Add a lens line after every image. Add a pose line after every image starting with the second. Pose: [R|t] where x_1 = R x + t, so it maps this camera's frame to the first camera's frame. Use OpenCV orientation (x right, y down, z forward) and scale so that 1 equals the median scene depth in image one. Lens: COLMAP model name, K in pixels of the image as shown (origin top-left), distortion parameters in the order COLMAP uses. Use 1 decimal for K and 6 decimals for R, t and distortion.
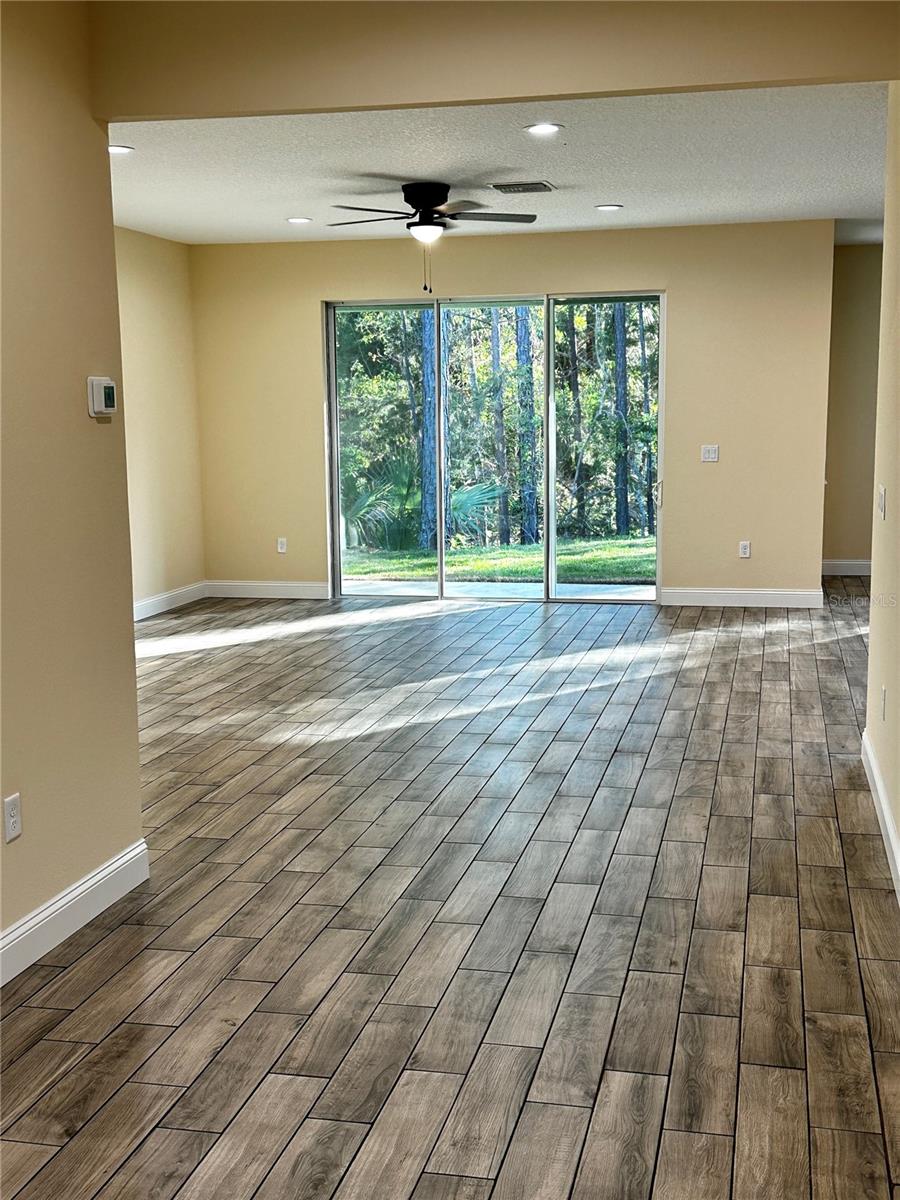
lens RADIAL K [[1448.7, 0, 450.0], [0, 1448.7, 600.0], [0, 0, 1]] dist [0.117740, 0.008551]
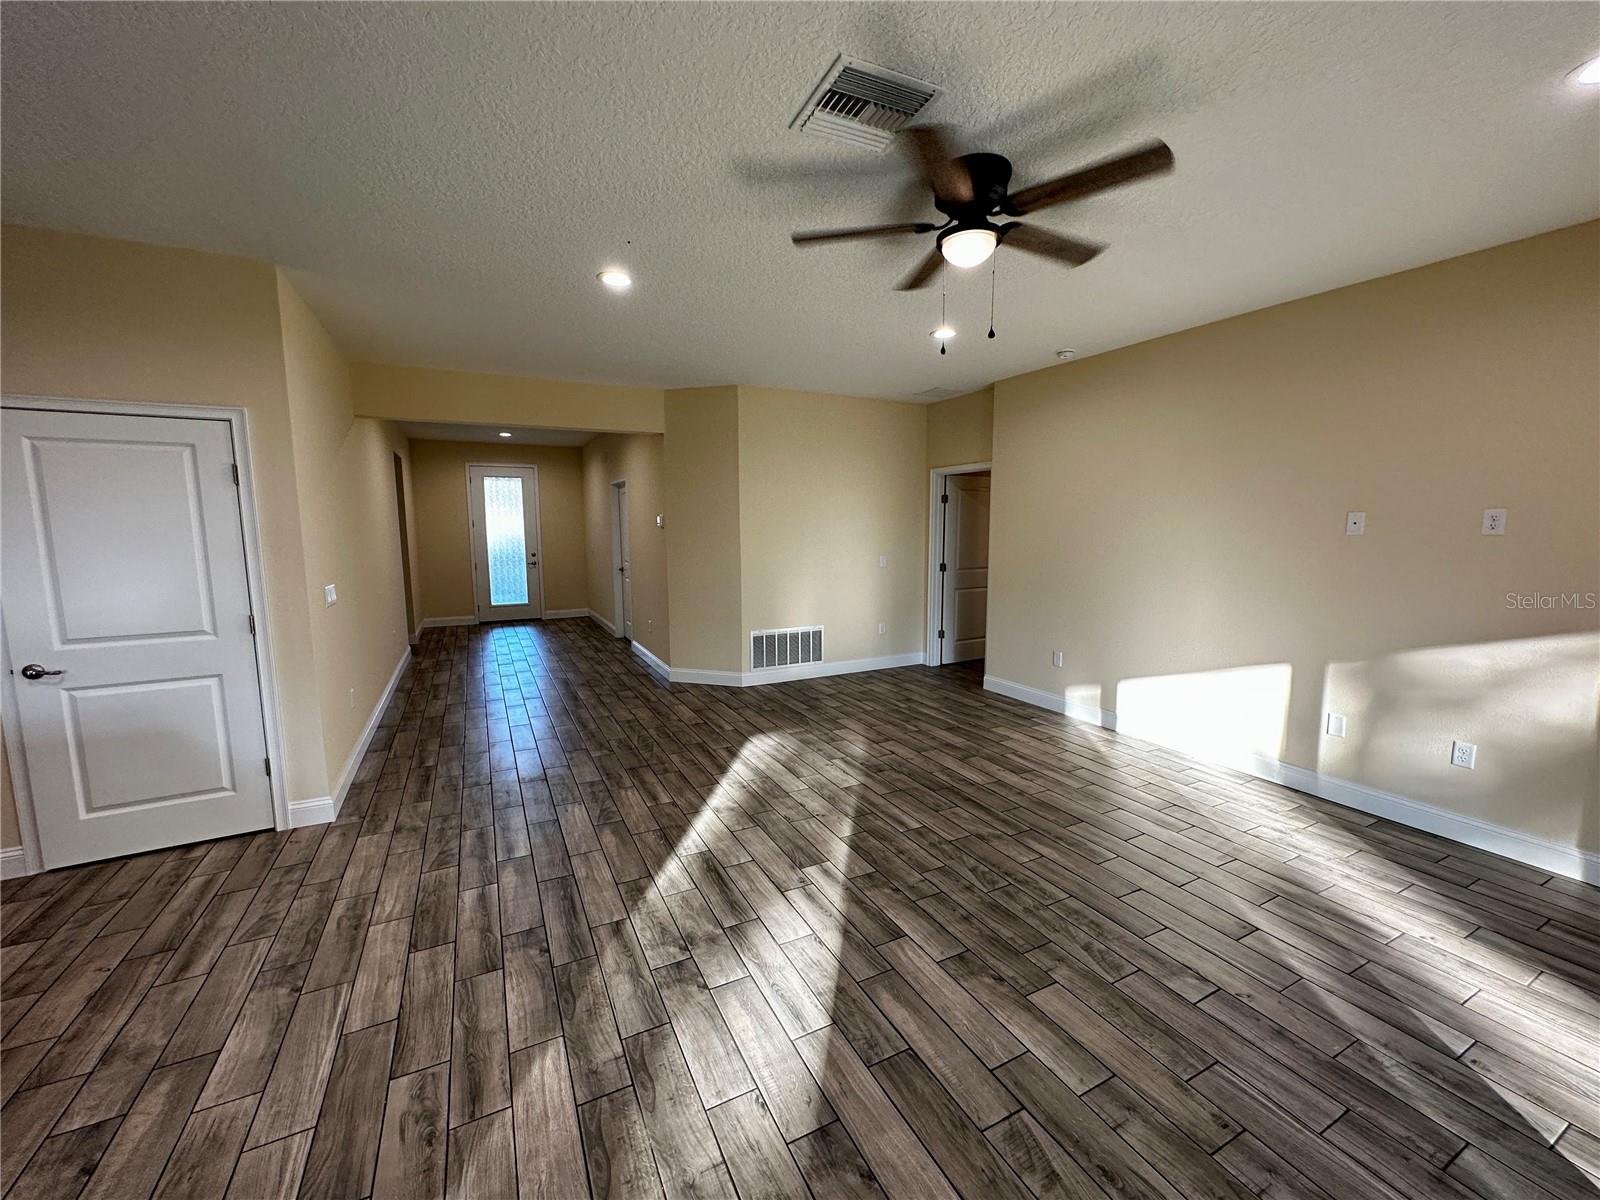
lens RADIAL K [[637.6, 0, 801.0], [0, 637.6, 598.9], [0, 0, 1]] dist [-0.001349, 0.000569]
pose [[-0.768170, 0.091480, -0.633677, 0.299032], [-0.072397, 0.970981, 0.227937, -0.218207], [0.636140, 0.220971, -0.739255, 1.580439]]
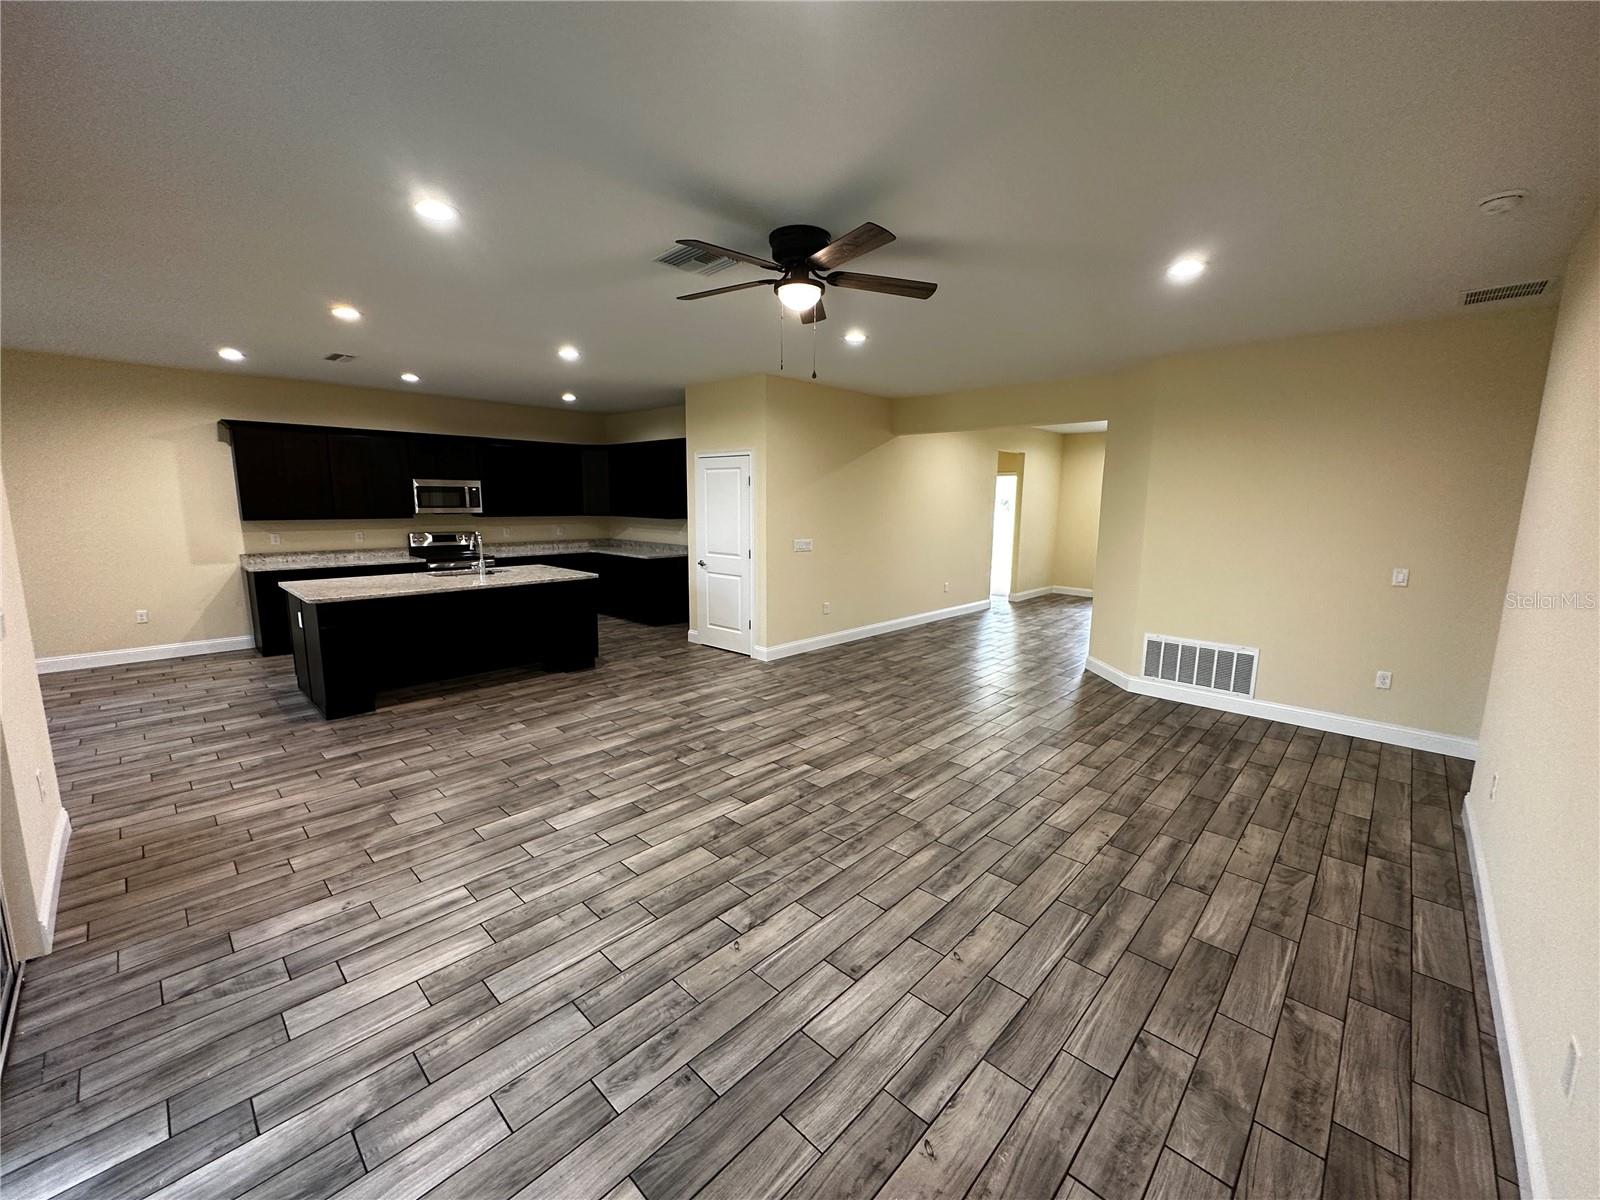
lens RADIAL K [[637.4, 0, 801.8], [0, 637.4, 598.1], [0, 0, 1]] dist [-0.000378, 0.000380]
pose [[-0.859593, -0.077206, 0.505114, -0.268017], [0.066941, 0.962985, 0.261109, -0.247502], [-0.506576, 0.258260, -0.822607, 1.759390]]
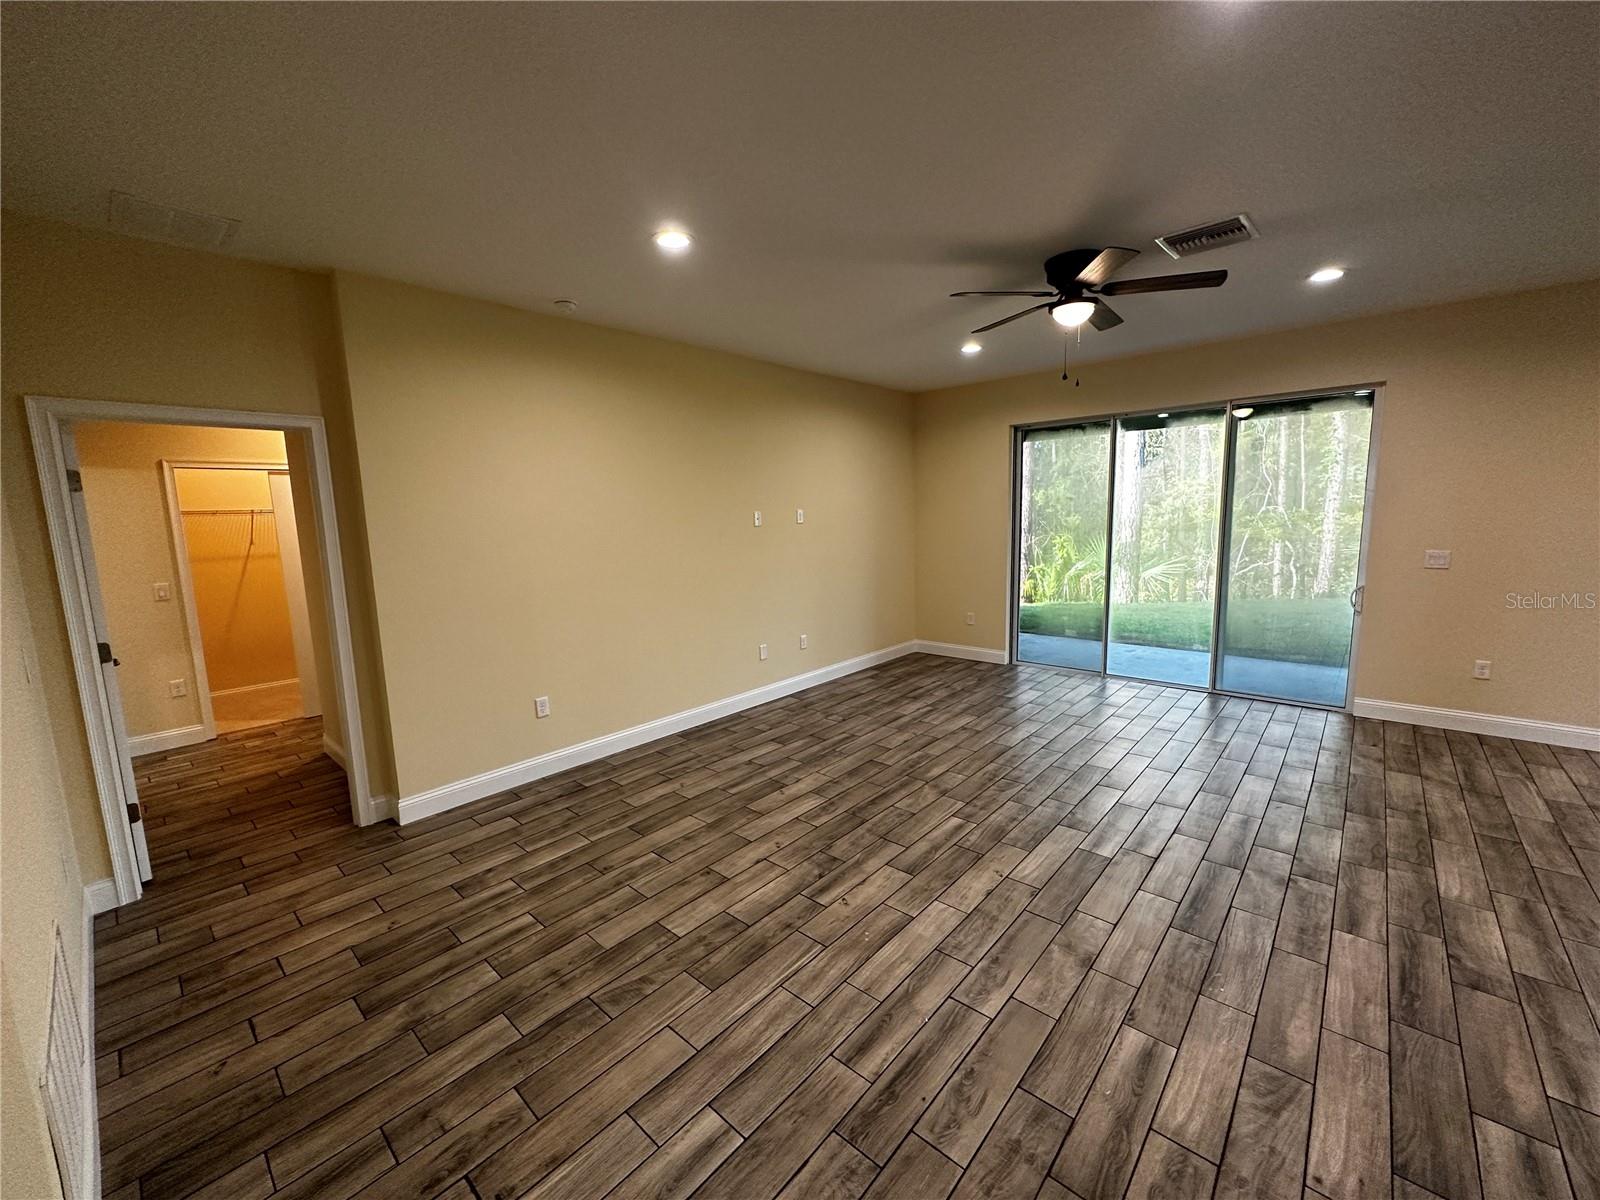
lens RADIAL K [[635.0, 0, 801.6], [0, 635.0, 602.0], [0, 0, 1]] dist [-0.000023, 0.000349]
pose [[0.873272, 0.056359, -0.483962, 0.046725], [-0.048266, 0.998408, 0.029176, -0.113521], [0.484836, -0.002120, 0.874602, 0.791354]]
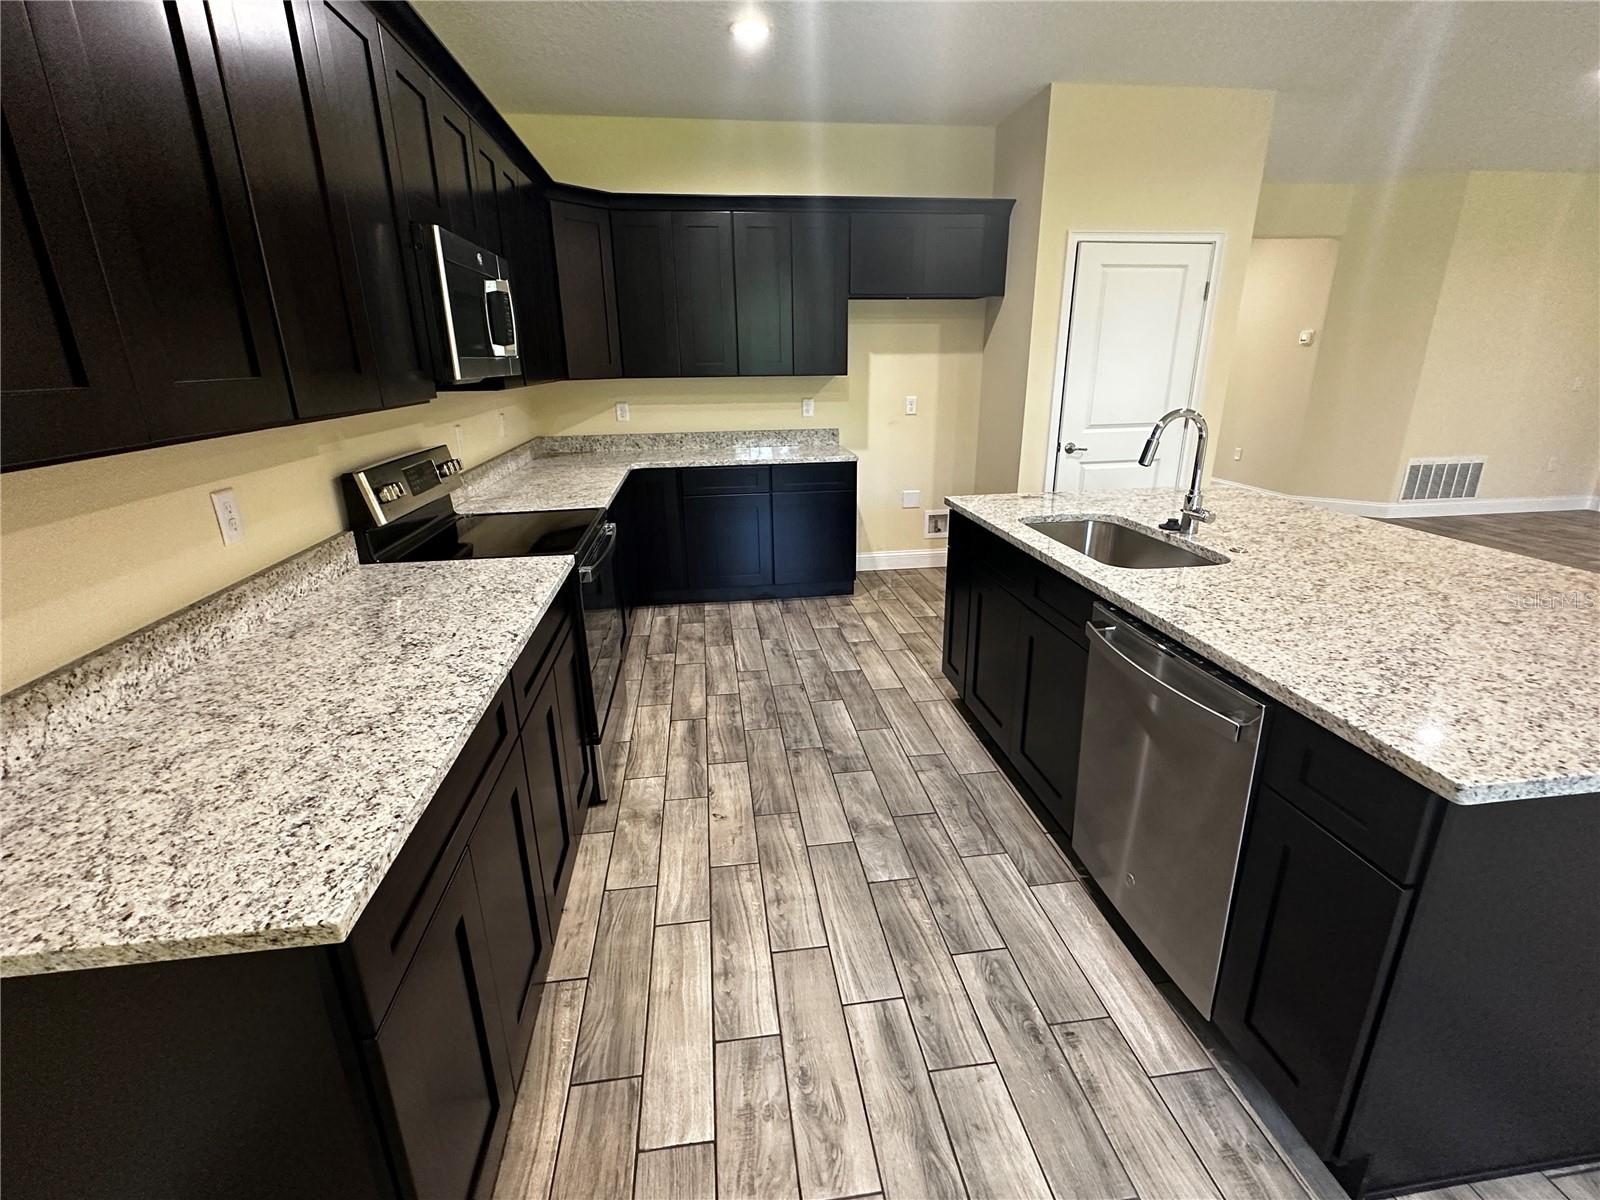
lens RADIAL K [[729.5, 0, 802.1], [0, 729.5, 597.1], [0, 0, 1]] dist [-0.000008, -0.000343]
pose [[-0.937516, 0.130705, -0.322460, 0.903830], [-0.022824, 0.901664, 0.431834, -0.196814], [0.347194, 0.412211, -0.842341, 1.484844]]
